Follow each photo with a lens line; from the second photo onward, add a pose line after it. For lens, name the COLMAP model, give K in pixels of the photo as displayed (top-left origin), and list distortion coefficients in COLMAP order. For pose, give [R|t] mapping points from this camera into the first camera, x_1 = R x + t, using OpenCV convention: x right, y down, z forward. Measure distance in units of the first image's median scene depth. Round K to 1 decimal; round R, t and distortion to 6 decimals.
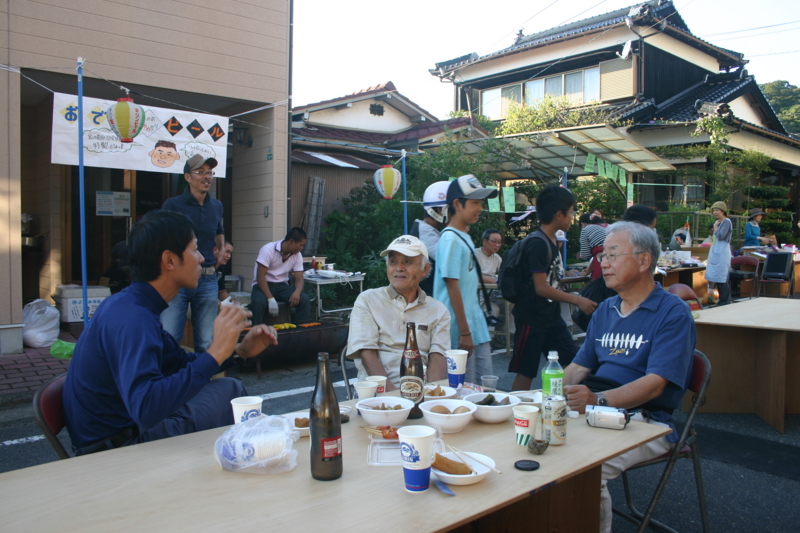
lens RADIAL K [[653.2, 0, 400.0], [0, 653.2, 266.5], [0, 0, 1]] dist [-0.067304, 0.014458]
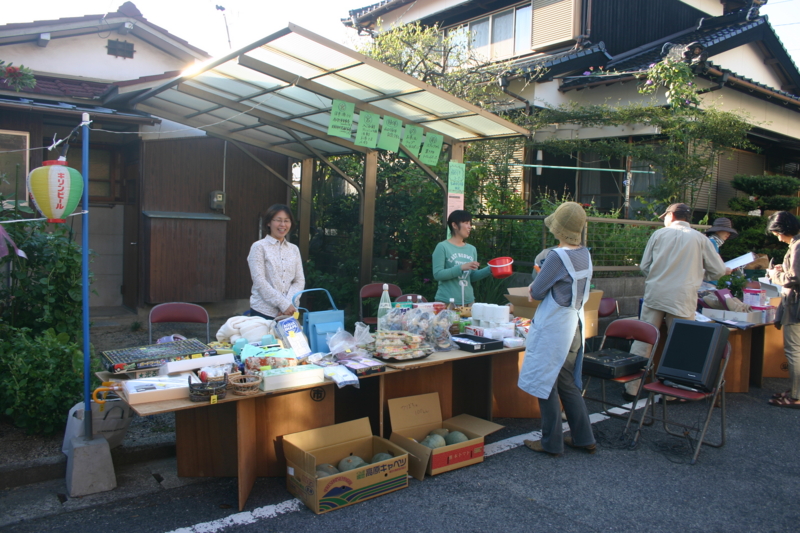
lens RADIAL K [[653.2, 0, 400.0], [0, 653.2, 266.5], [0, 0, 1]] dist [-0.067304, 0.014458]
pose [[0.997024, 0.025426, -0.072778, 0.260828], [-0.023871, 0.999470, 0.022148, -0.040156], [0.073303, -0.020345, 0.997102, 0.338062]]
